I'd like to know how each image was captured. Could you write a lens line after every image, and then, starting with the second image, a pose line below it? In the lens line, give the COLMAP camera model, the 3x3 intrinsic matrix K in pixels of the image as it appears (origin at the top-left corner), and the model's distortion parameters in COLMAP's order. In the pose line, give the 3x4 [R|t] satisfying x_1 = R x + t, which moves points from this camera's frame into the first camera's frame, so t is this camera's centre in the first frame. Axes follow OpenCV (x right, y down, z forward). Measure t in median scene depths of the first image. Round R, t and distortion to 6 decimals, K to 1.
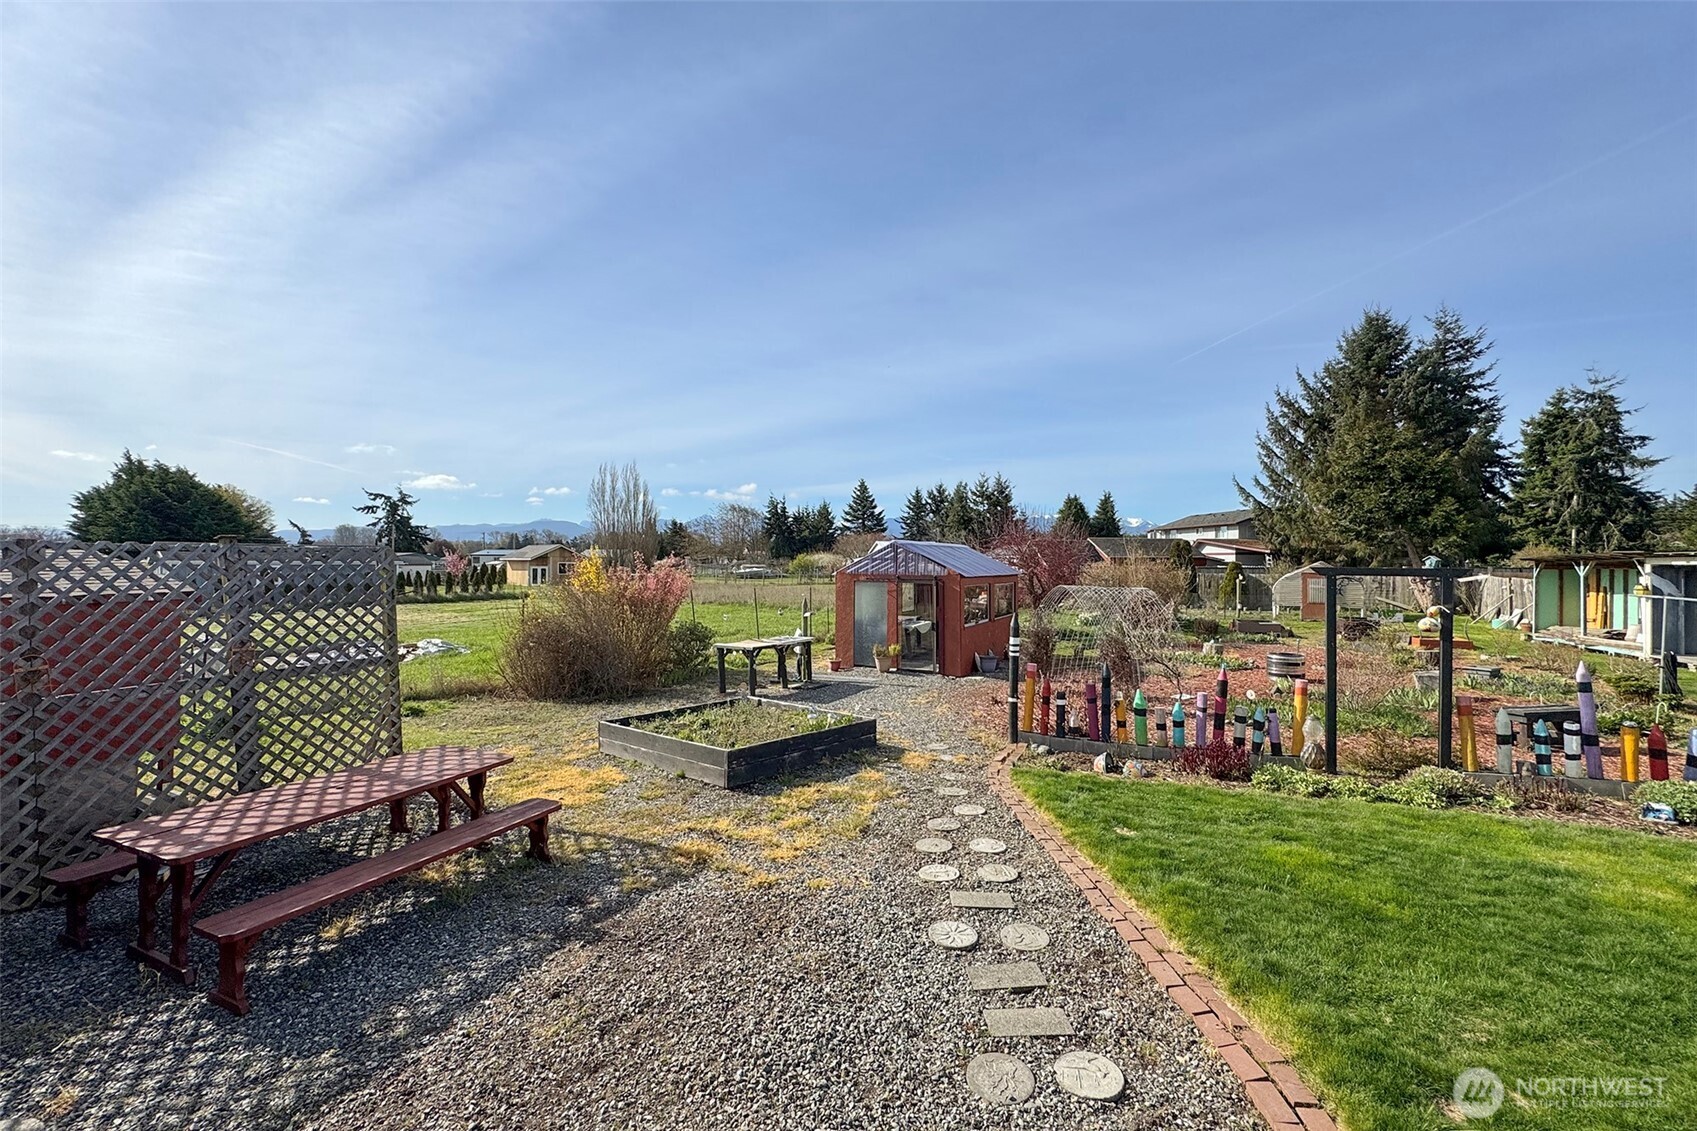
lens RADIAL K [[692.6, 0, 856.8], [0, 692.6, 568.9], [0, 0, 1]] dist [-0.000666, -0.000068]
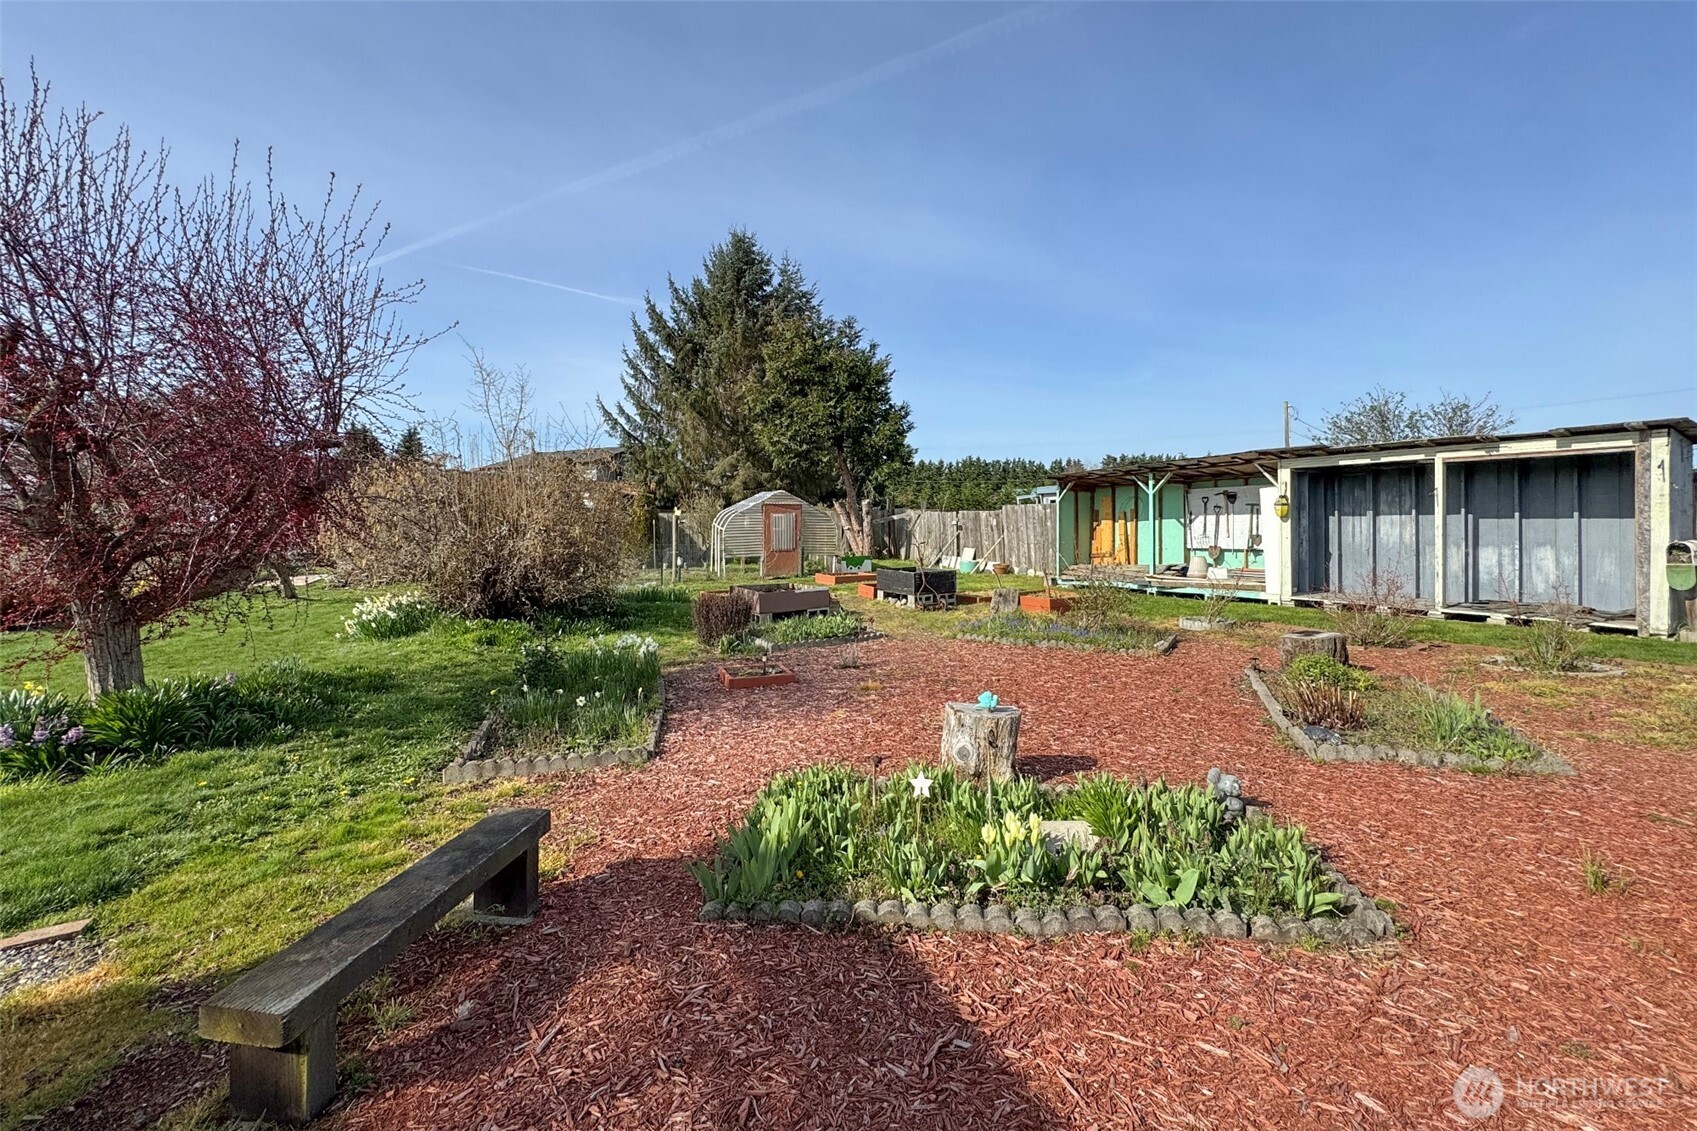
lens RADIAL K [[692.6, 0, 851.8], [0, 692.6, 538.9], [0, 0, 1]] dist [-0.000666, -0.000068]
pose [[0.610048, -0.019386, 0.792127, 0.124426], [0.010219, 0.999810, 0.016598, 0.019220], [-0.792298, -0.002031, 0.610131, 0.370206]]
